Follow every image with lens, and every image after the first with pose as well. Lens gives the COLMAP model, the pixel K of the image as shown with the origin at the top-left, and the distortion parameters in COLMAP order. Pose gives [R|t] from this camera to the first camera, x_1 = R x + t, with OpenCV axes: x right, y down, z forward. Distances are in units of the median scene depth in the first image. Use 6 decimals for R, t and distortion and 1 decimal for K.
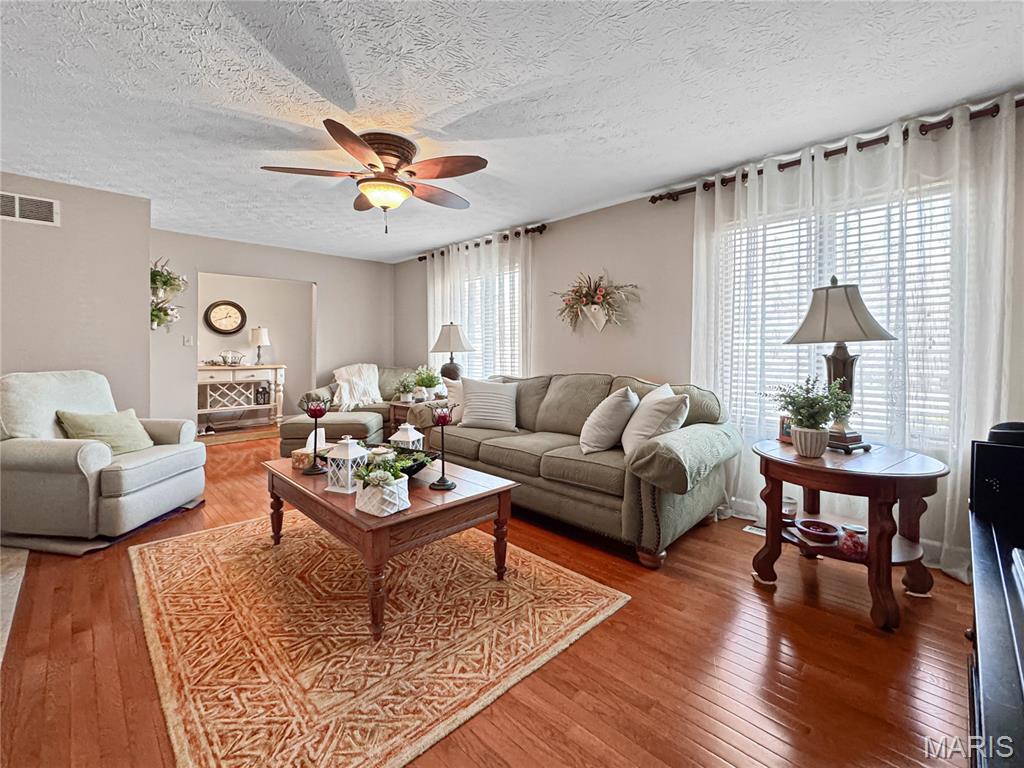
lens RADIAL K [[416.2, 0, 534.4], [0, 416.2, 352.5], [0, 0, 1]] dist [0.016199, 0.000018]
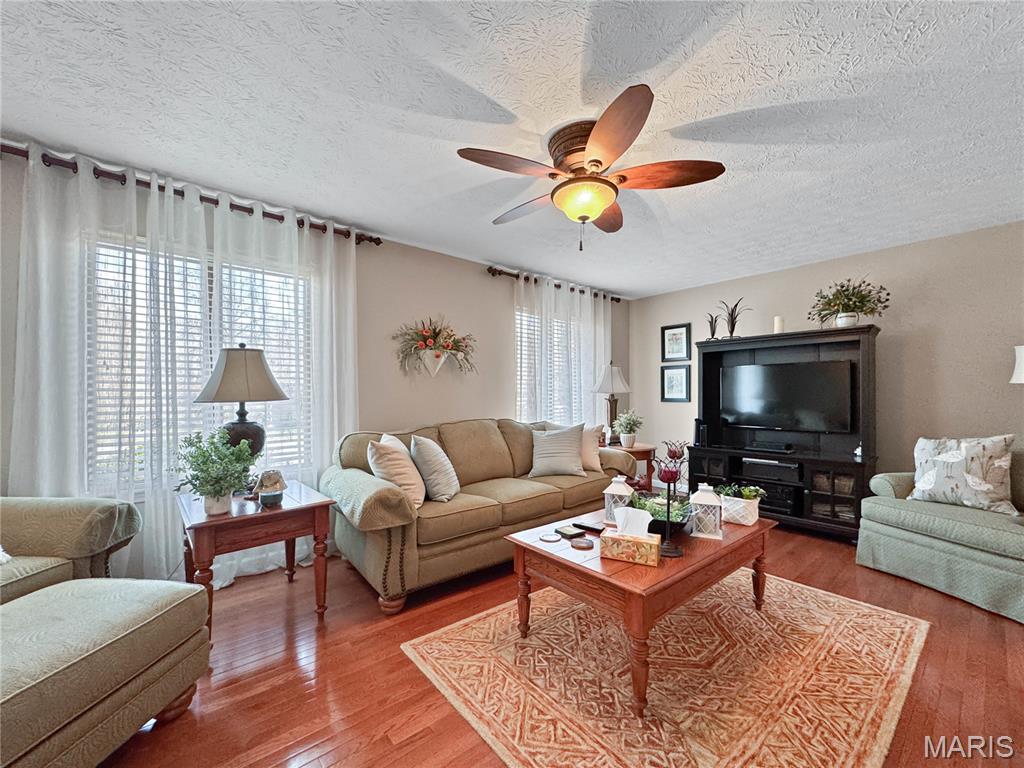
lens RADIAL K [[405.9, 0, 527.3], [0, 405.9, 391.0], [0, 0, 1]] dist [-0.019555, 0.011740]
pose [[0.129521, 0.009542, 0.991531, -1.627821], [0.008349, 0.999908, -0.010713, -0.012976], [-0.991542, 0.009666, 0.129429, 1.444558]]
